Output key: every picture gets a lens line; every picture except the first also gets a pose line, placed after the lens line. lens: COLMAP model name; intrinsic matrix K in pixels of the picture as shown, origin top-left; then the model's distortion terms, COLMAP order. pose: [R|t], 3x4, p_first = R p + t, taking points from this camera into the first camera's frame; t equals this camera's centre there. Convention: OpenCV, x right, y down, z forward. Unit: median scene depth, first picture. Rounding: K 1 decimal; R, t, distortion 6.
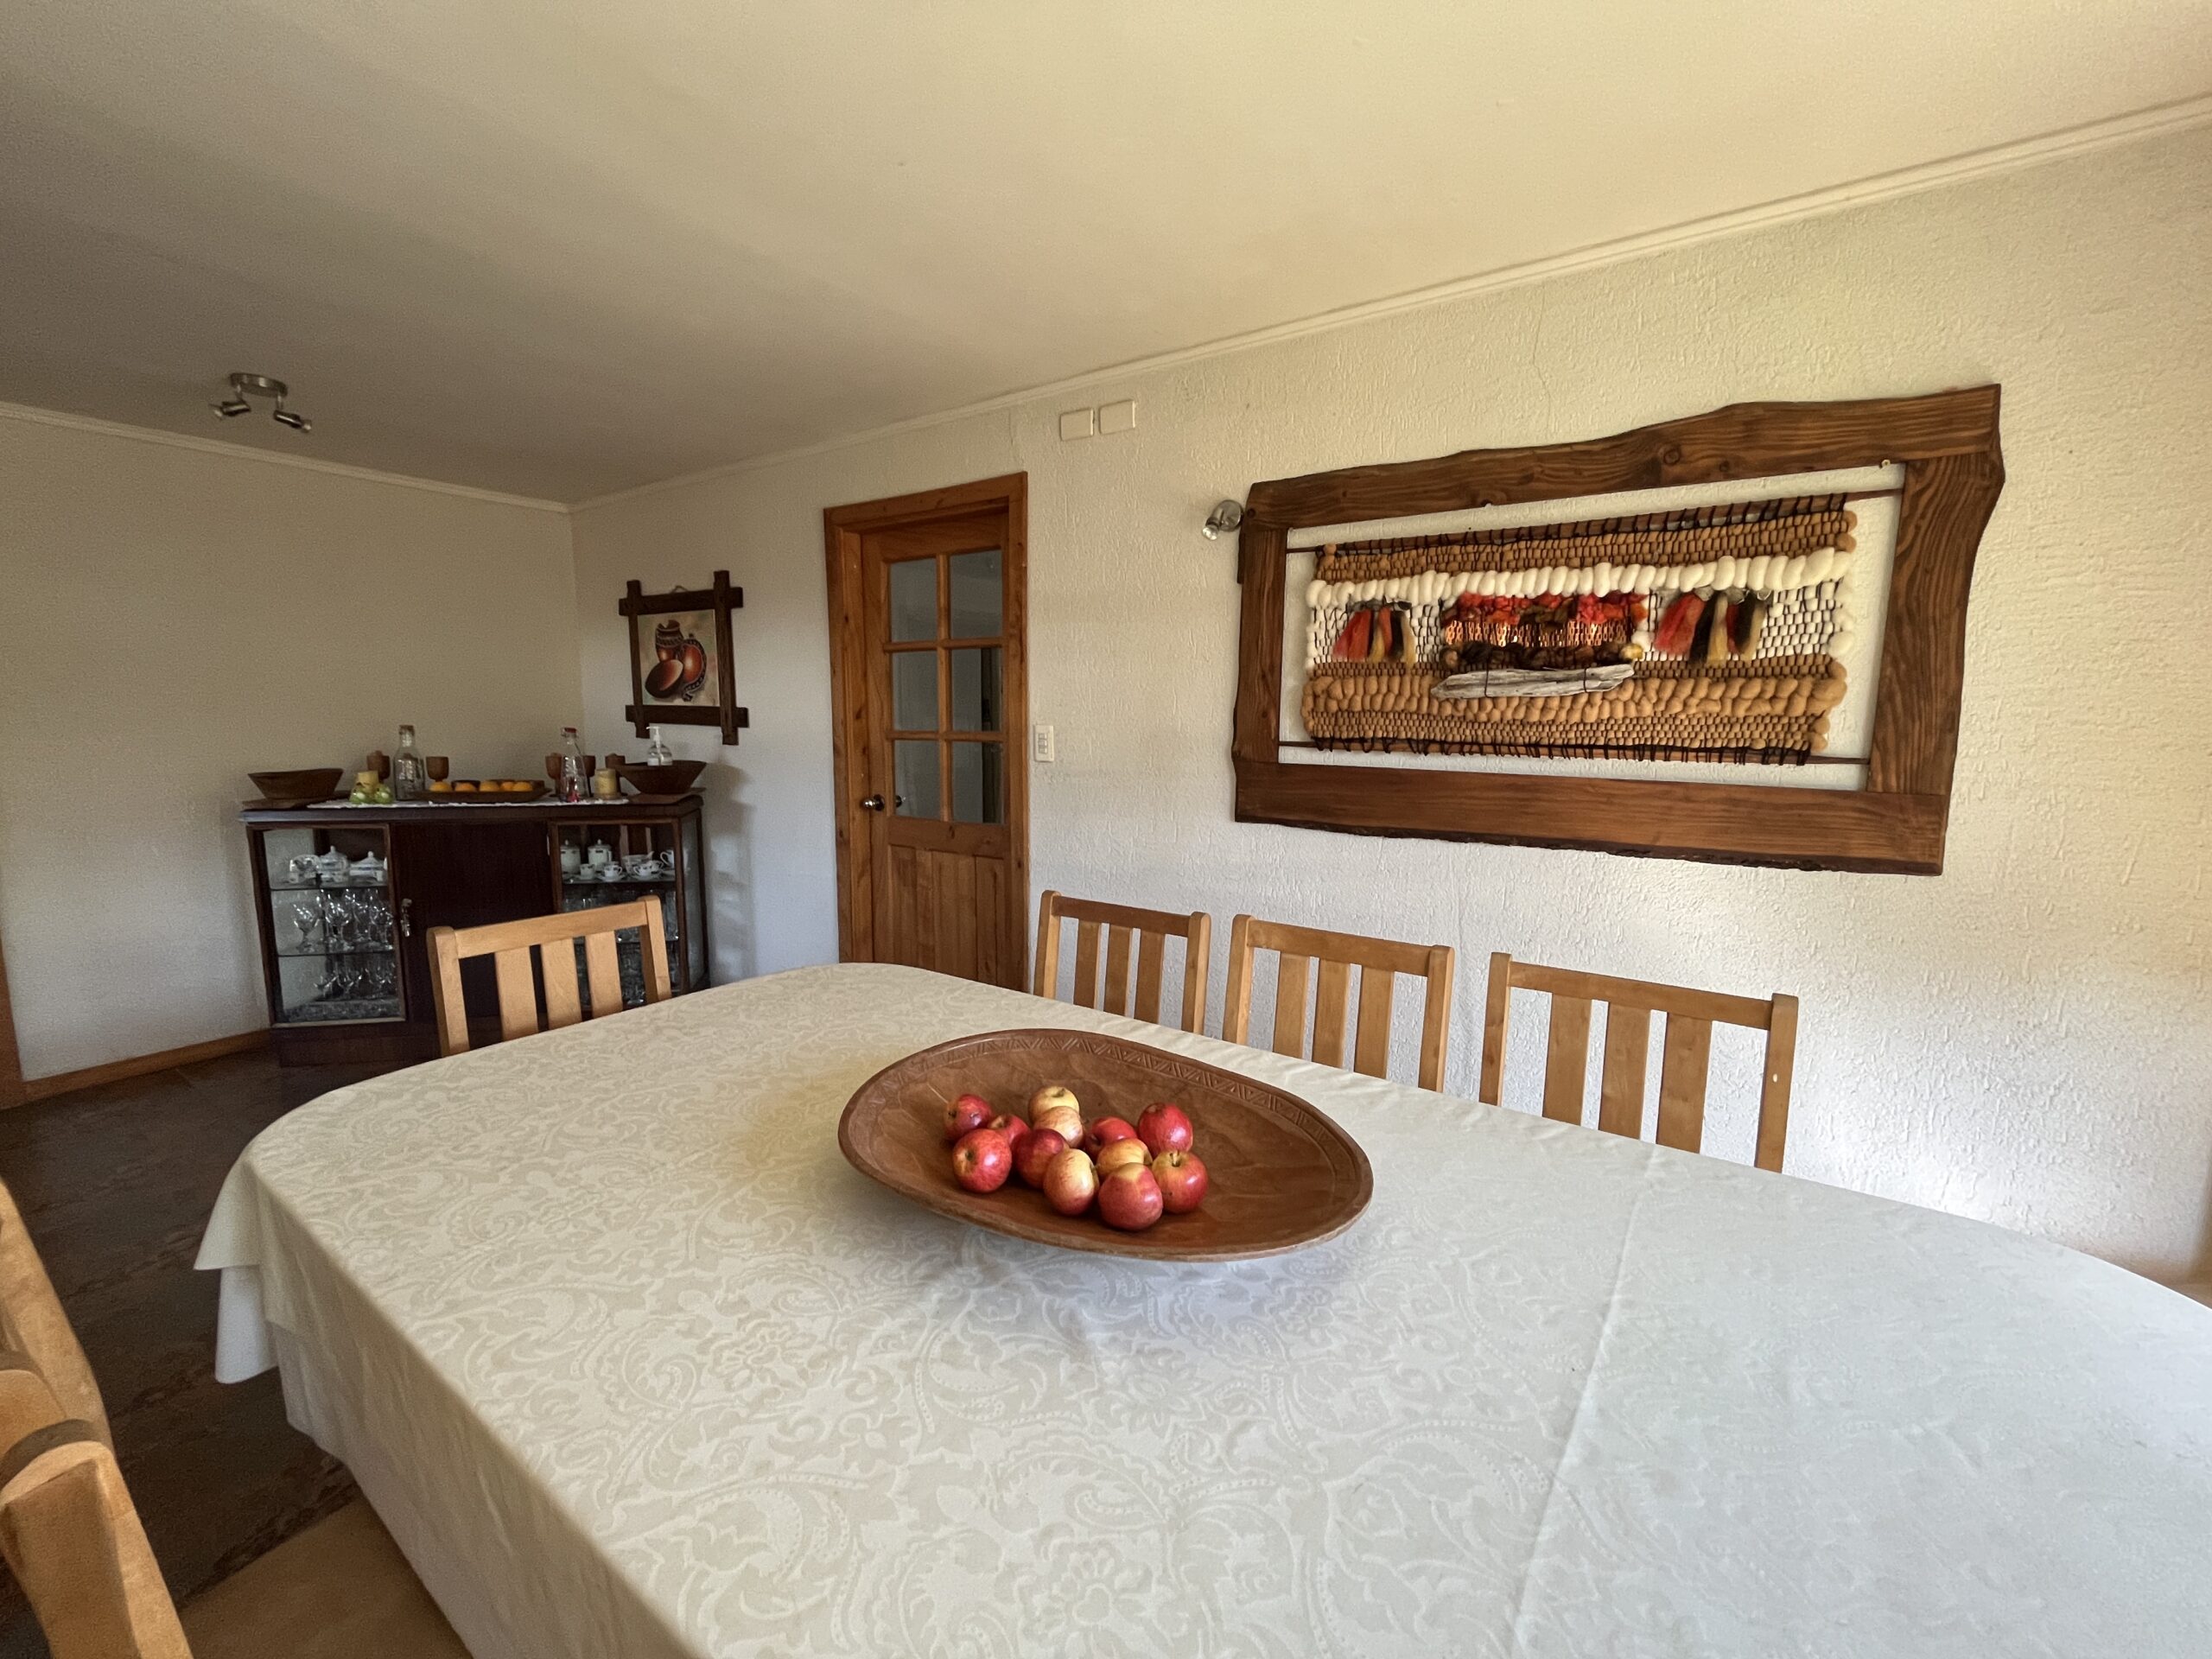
lens RADIAL K [[892.1, 0, 1100.7], [0, 892.1, 826.4], [0, 0, 1]] dist [-0.002561, -0.000720]
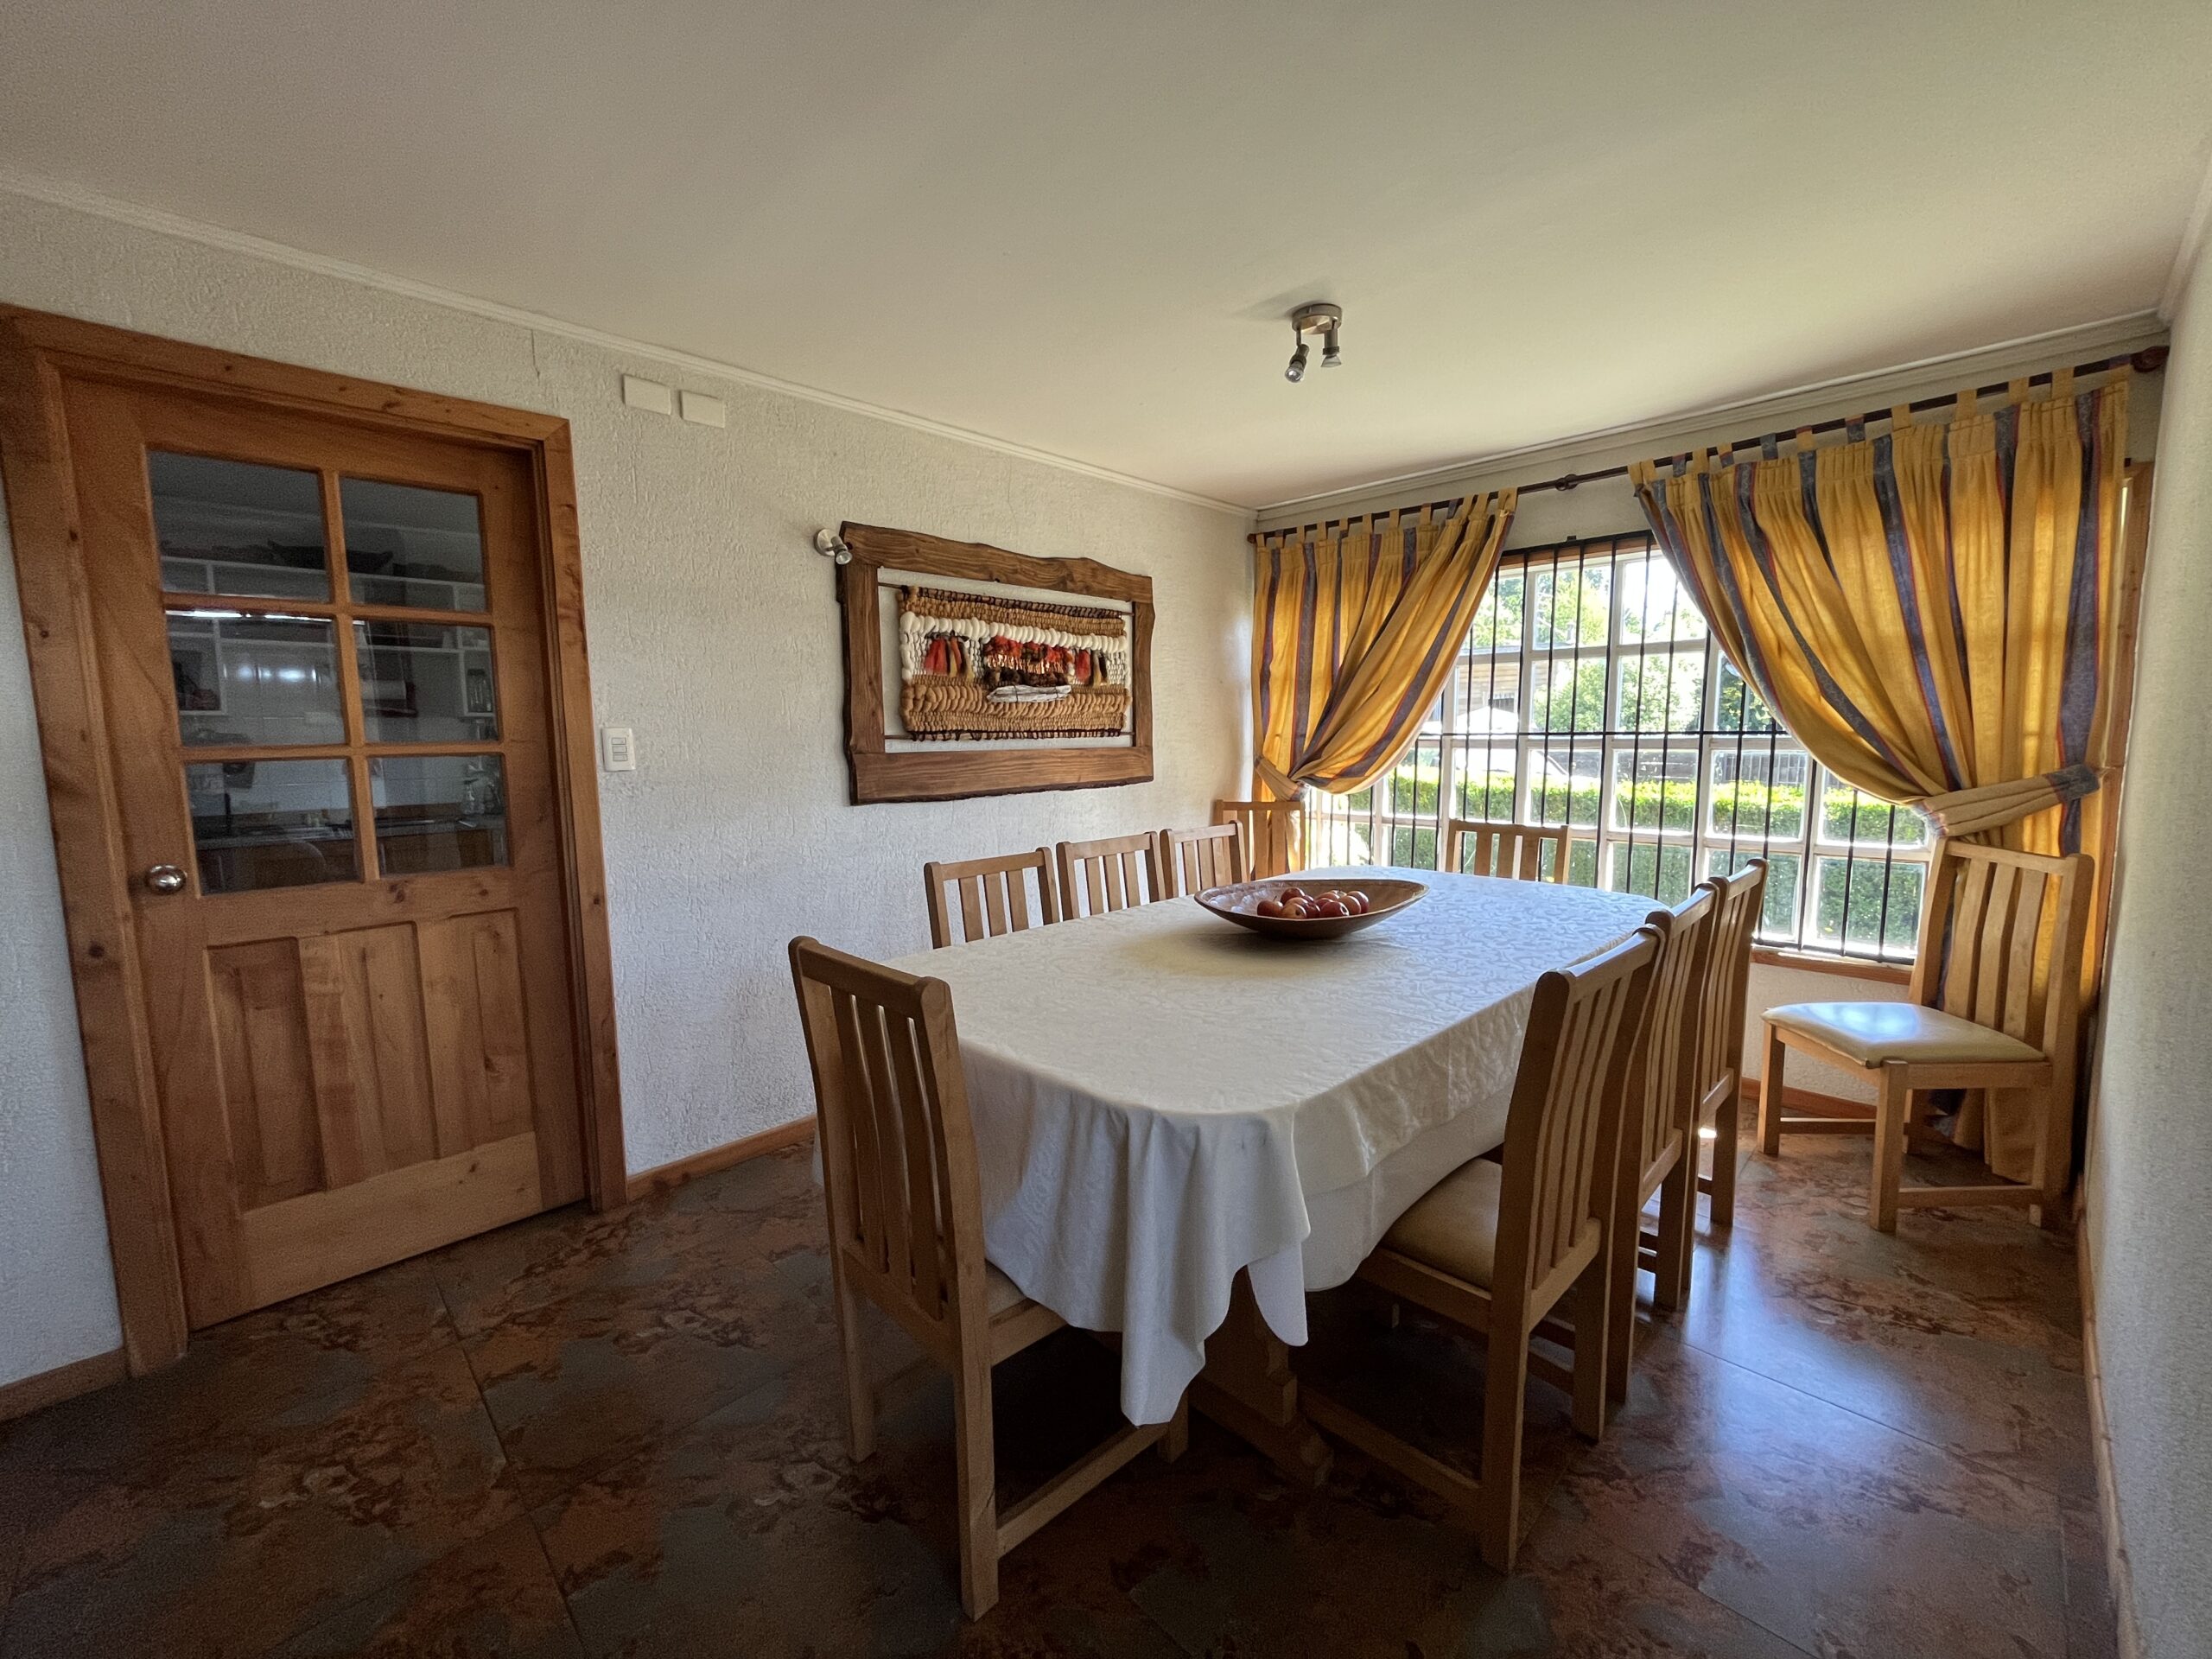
lens RADIAL K [[892.1, 0, 1100.7], [0, 892.1, 826.4], [0, 0, 1]] dist [-0.002561, -0.000720]
pose [[0.193936, -0.113310, 0.974448, -1.110559], [0.141885, 0.986103, 0.086427, -0.040416], [-0.970700, 0.121498, 0.207318, 0.533615]]
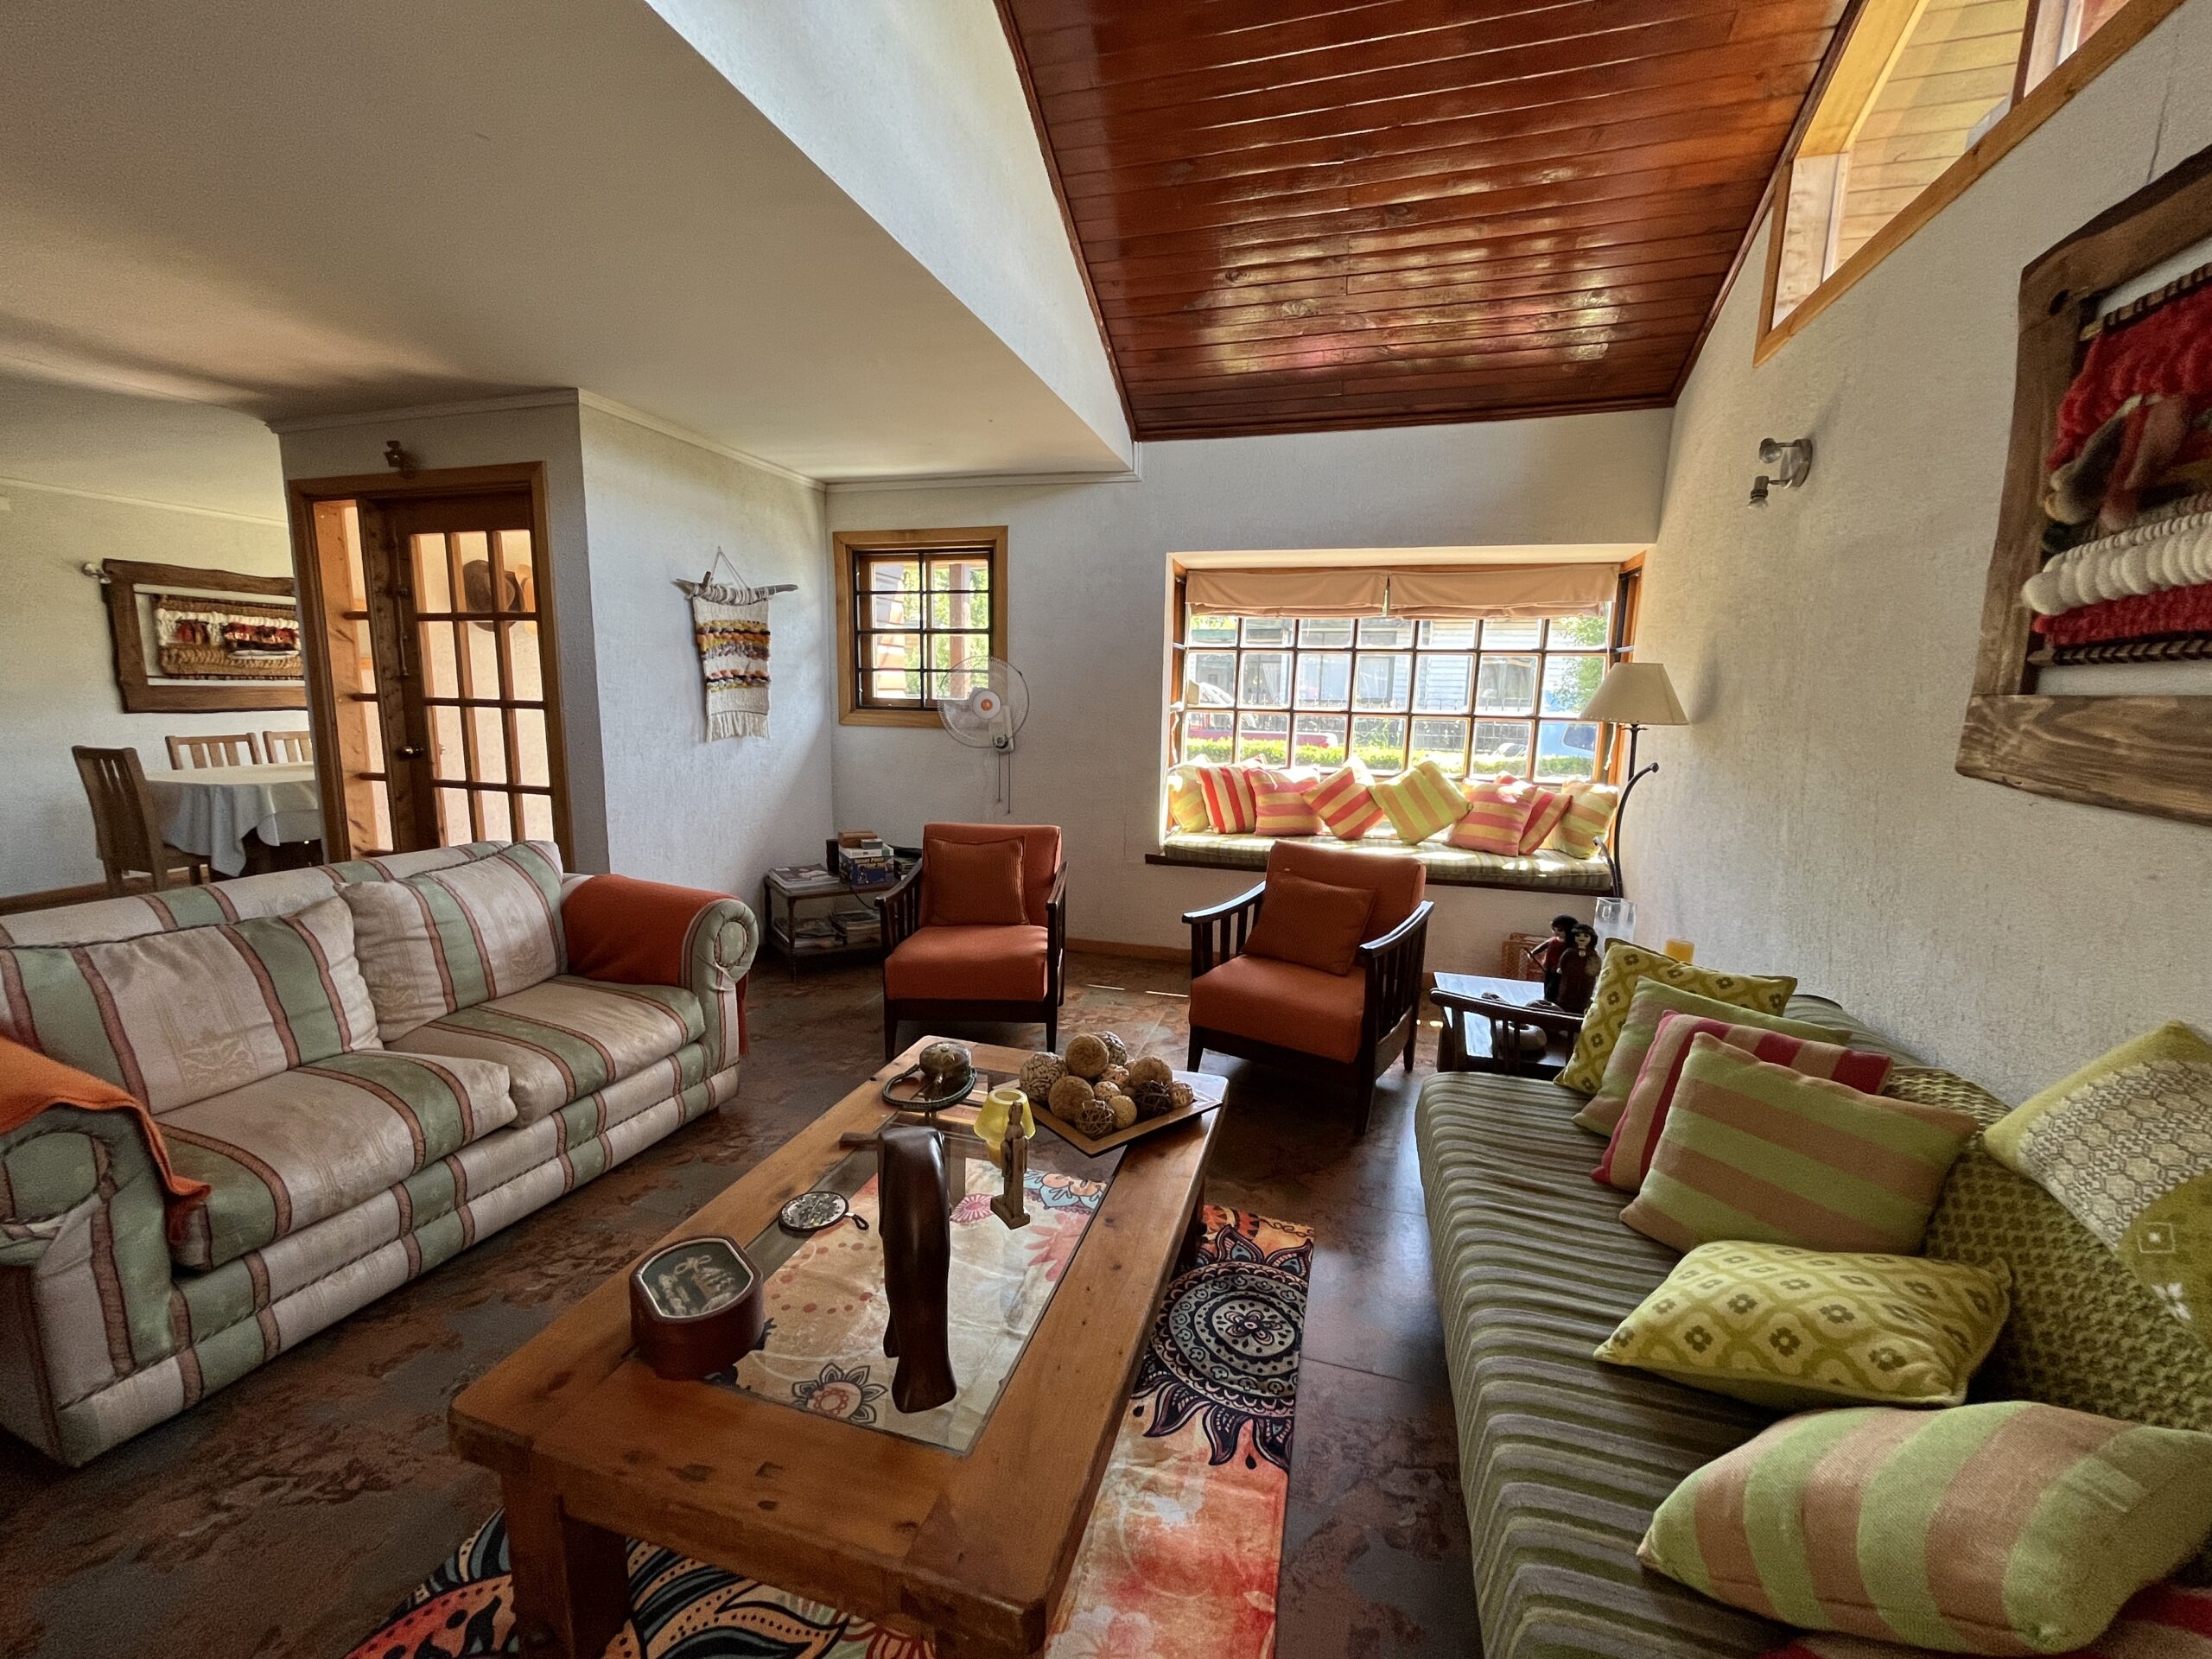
lens RADIAL K [[892.1, 0, 1100.7], [0, 892.1, 826.4], [0, 0, 1]] dist [-0.002561, -0.000720]
pose [[-0.299509, -0.157984, 0.940923, -3.138790], [0.106934, 0.974423, 0.197648, 0.105690], [-0.948082, 0.159813, -0.274955, -0.721756]]
